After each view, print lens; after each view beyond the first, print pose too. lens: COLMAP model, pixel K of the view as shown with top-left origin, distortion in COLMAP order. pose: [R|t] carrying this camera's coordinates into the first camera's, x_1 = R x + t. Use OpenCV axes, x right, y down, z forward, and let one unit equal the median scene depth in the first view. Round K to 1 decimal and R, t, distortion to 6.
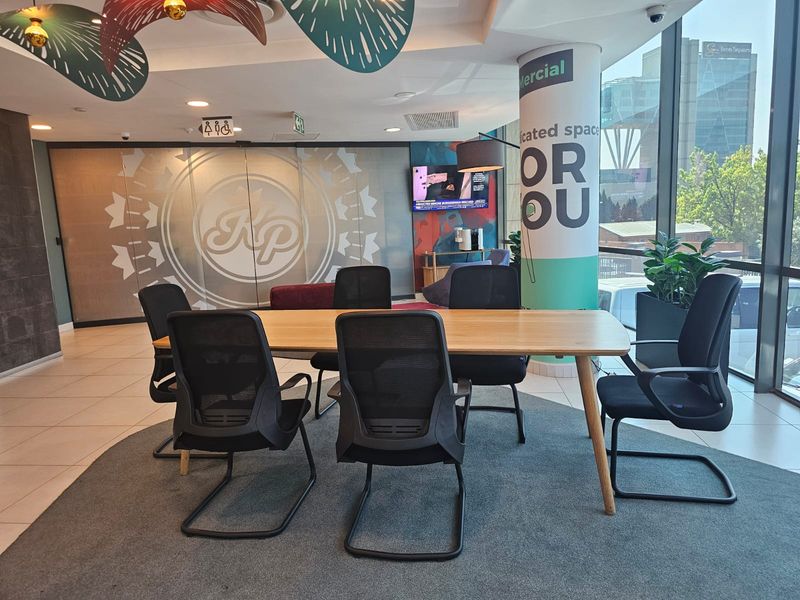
lens RADIAL K [[546.7, 0, 401.8], [0, 546.7, 302.8], [0, 0, 1]] dist [0.013714, 0.001368]
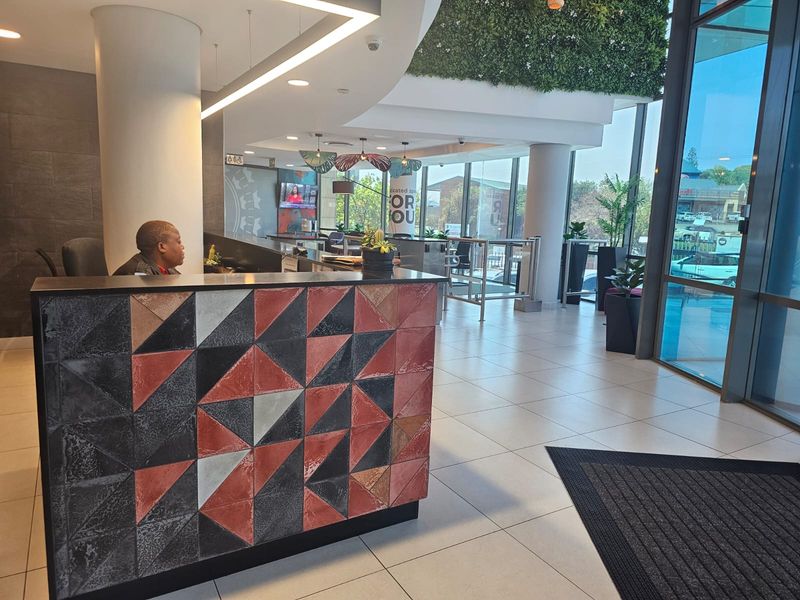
lens RADIAL K [[546.7, 0, 400.1], [0, 546.7, 299.3], [0, 0, 1]] dist [0.013714, 0.001368]
pose [[0.801441, -0.008211, 0.598017, -1.476178], [0.009158, 0.999957, 0.001456, 0.261319], [-0.598003, 0.004310, 0.801482, -1.309240]]
